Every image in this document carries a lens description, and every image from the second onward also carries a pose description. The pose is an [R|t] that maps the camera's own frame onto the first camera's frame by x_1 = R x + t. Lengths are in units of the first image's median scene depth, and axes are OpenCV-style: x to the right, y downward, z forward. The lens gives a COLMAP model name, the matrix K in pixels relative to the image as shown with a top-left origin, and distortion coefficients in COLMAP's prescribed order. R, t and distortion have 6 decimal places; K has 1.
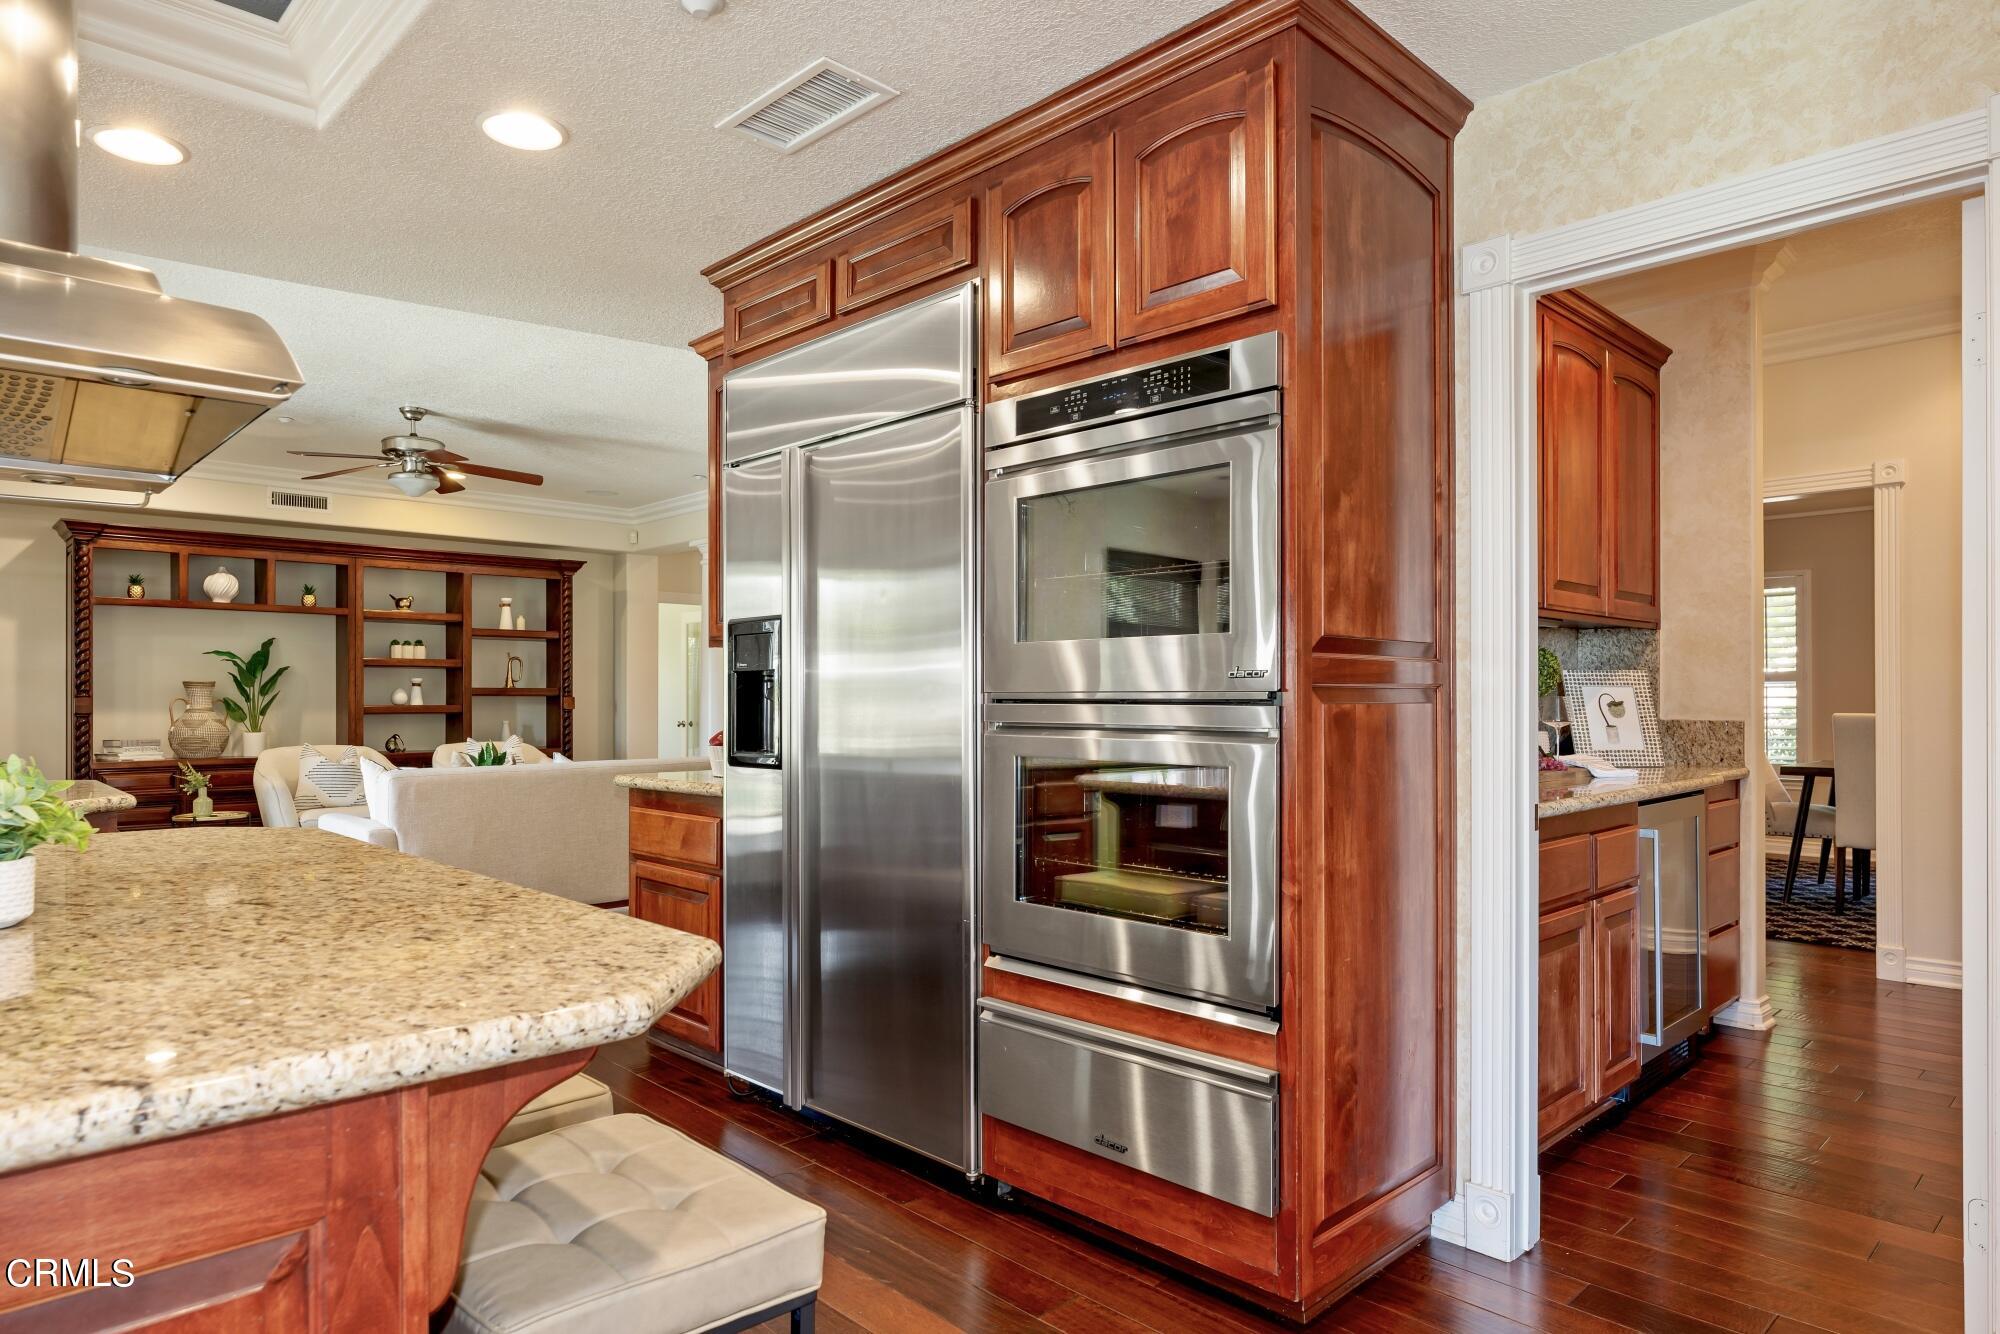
lens RADIAL K [[1174.3, 0, 991.4], [0, 1174.3, 691.6], [0, 0, 1]] dist [0.000189, -0.000052]
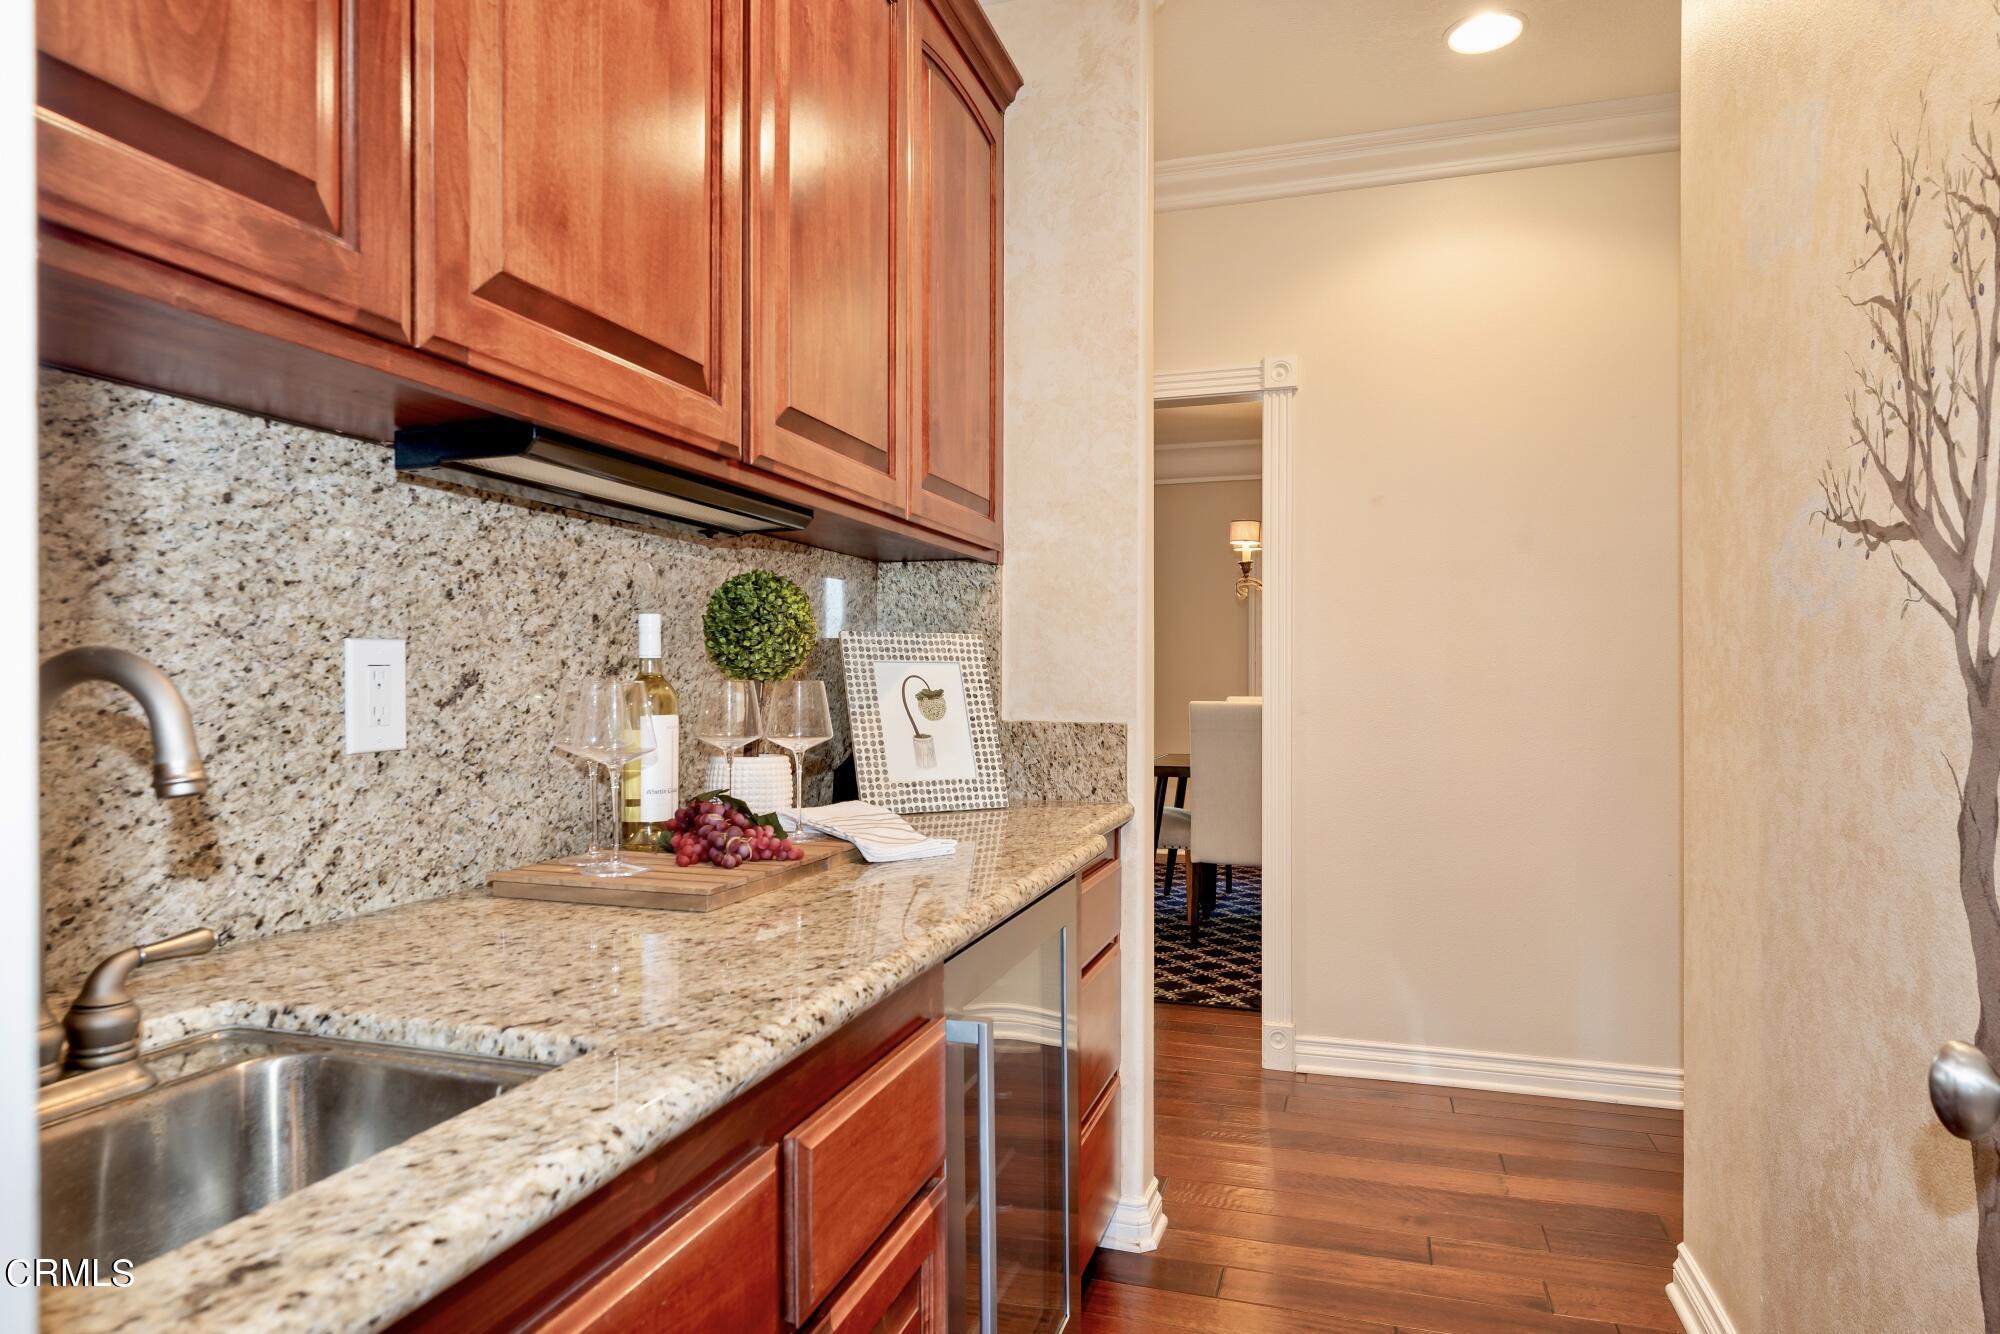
lens RADIAL K [[1174.3, 0, 991.4], [0, 1174.3, 691.6], [0, 0, 1]] dist [0.000189, -0.000052]
pose [[0.878019, -0.003406, 0.478613, 0.294275], [-0.003732, 0.999896, 0.013960, 0.001393], [-0.478611, -0.014043, 0.877915, 0.505705]]
